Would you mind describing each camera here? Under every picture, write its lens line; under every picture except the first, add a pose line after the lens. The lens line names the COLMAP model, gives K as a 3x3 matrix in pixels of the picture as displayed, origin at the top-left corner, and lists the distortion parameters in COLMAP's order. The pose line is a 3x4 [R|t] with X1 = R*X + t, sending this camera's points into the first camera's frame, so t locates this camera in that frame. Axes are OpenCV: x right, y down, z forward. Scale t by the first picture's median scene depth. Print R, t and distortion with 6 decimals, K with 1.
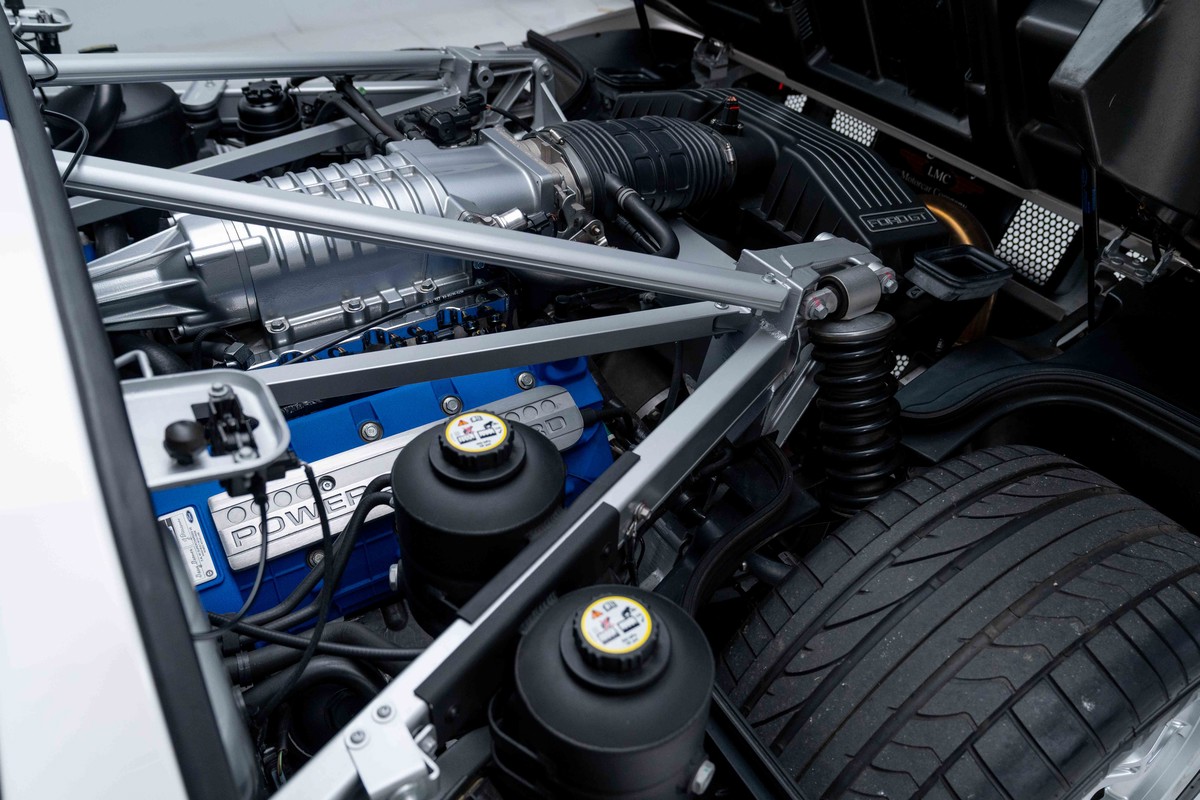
lens RADIAL K [[893.0, 0, 588.6], [0, 893.0, 402.7], [0, 0, 1]] dist [-0.006439, 0.003002]
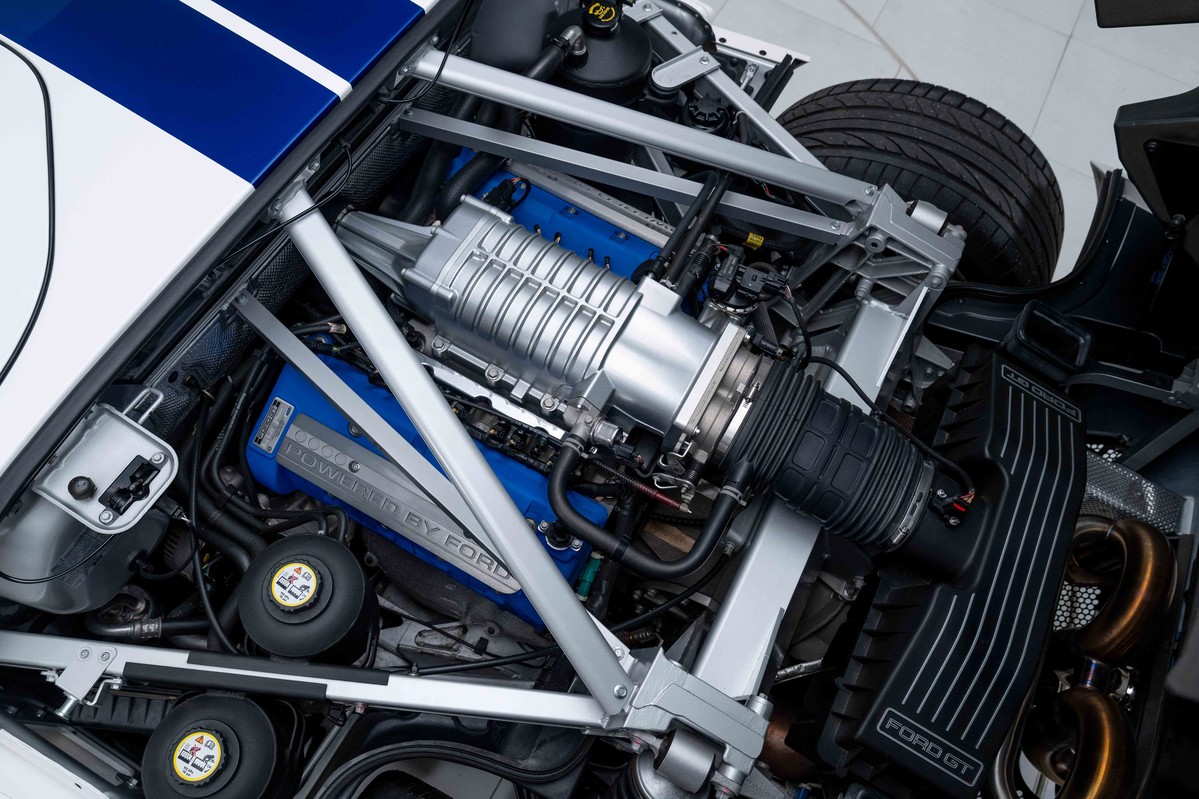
lens RADIAL K [[817.6, 0, 574.4], [0, 817.6, 398.4], [0, 0, 1]] dist [-0.025129, -0.001011]
pose [[0.506644, 0.782243, -0.362502, 0.282389], [-0.600395, 0.621868, 0.502798, -0.901206], [0.618738, -0.037095, 0.784721, 0.253458]]
